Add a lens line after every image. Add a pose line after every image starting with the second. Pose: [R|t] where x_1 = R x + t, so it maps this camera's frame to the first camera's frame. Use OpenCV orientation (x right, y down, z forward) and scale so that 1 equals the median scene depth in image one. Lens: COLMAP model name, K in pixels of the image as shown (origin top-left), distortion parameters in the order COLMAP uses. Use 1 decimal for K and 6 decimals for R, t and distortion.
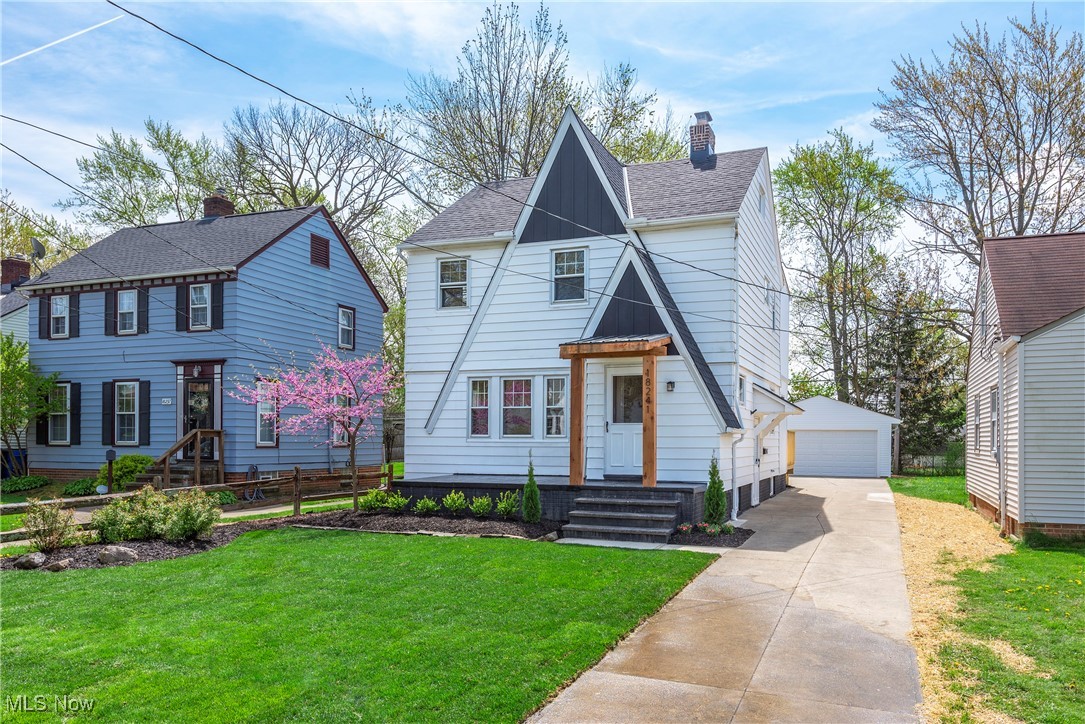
lens RADIAL K [[796.1, 0, 566.4], [0, 796.1, 439.9], [0, 0, 1]] dist [0.009791, -0.004649]
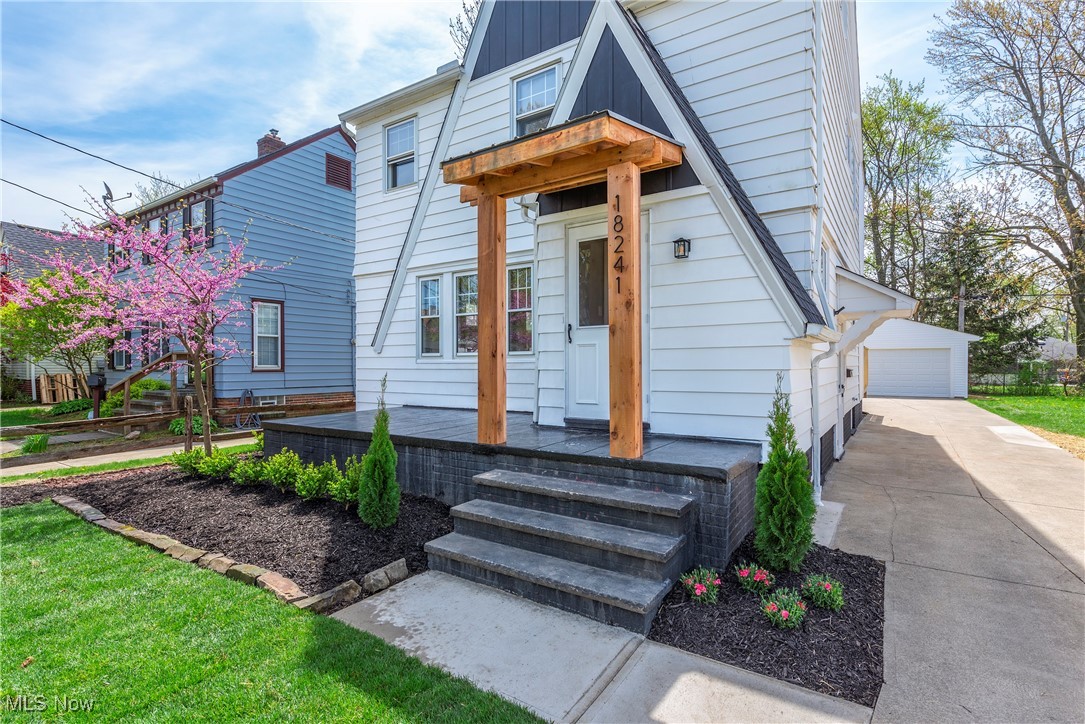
lens RADIAL K [[528.1, 0, 535.1], [0, 528.1, 364.7], [0, 0, 1]] dist [0.012554, -0.000285]
pose [[0.975122, -0.008965, -0.221486, 0.093991], [0.009579, 0.999953, 0.001699, 0.004192], [0.221460, -0.003778, 0.975162, 0.539932]]
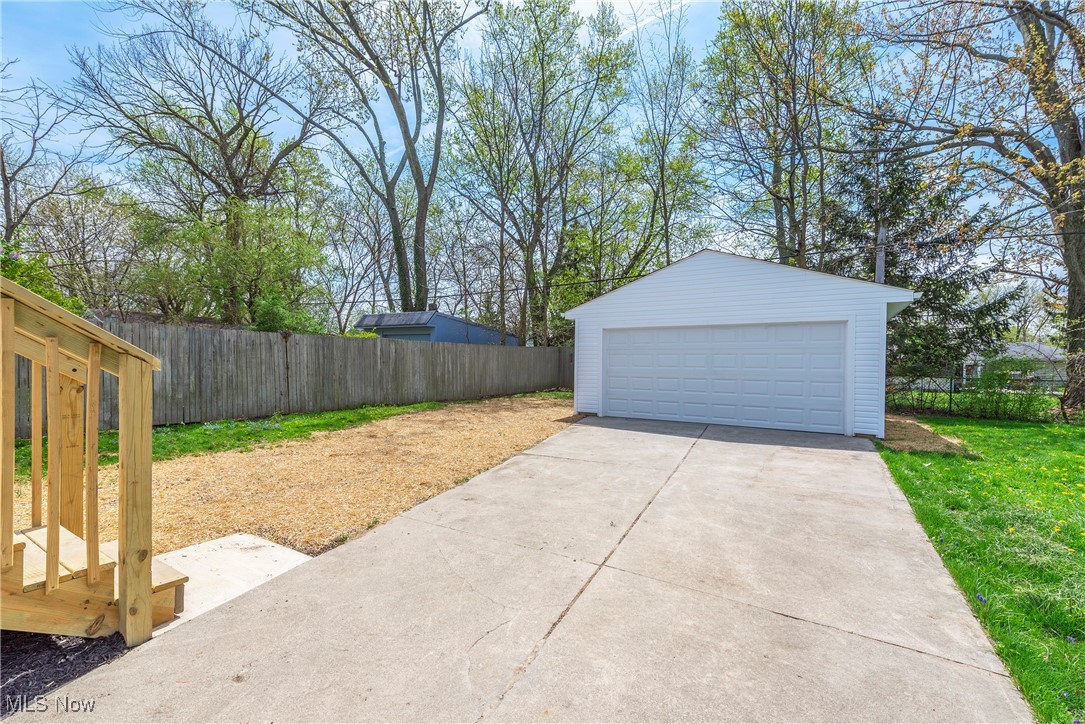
lens RADIAL K [[463.3, 0, 541.6], [0, 463.3, 363.8], [0, 0, 1]] dist [0.012078, -0.000603]
pose [[0.981865, -0.003372, -0.189549, 0.564051], [0.003742, 0.999992, 0.001591, 0.018533], [0.189542, -0.002271, 0.981870, 1.470531]]
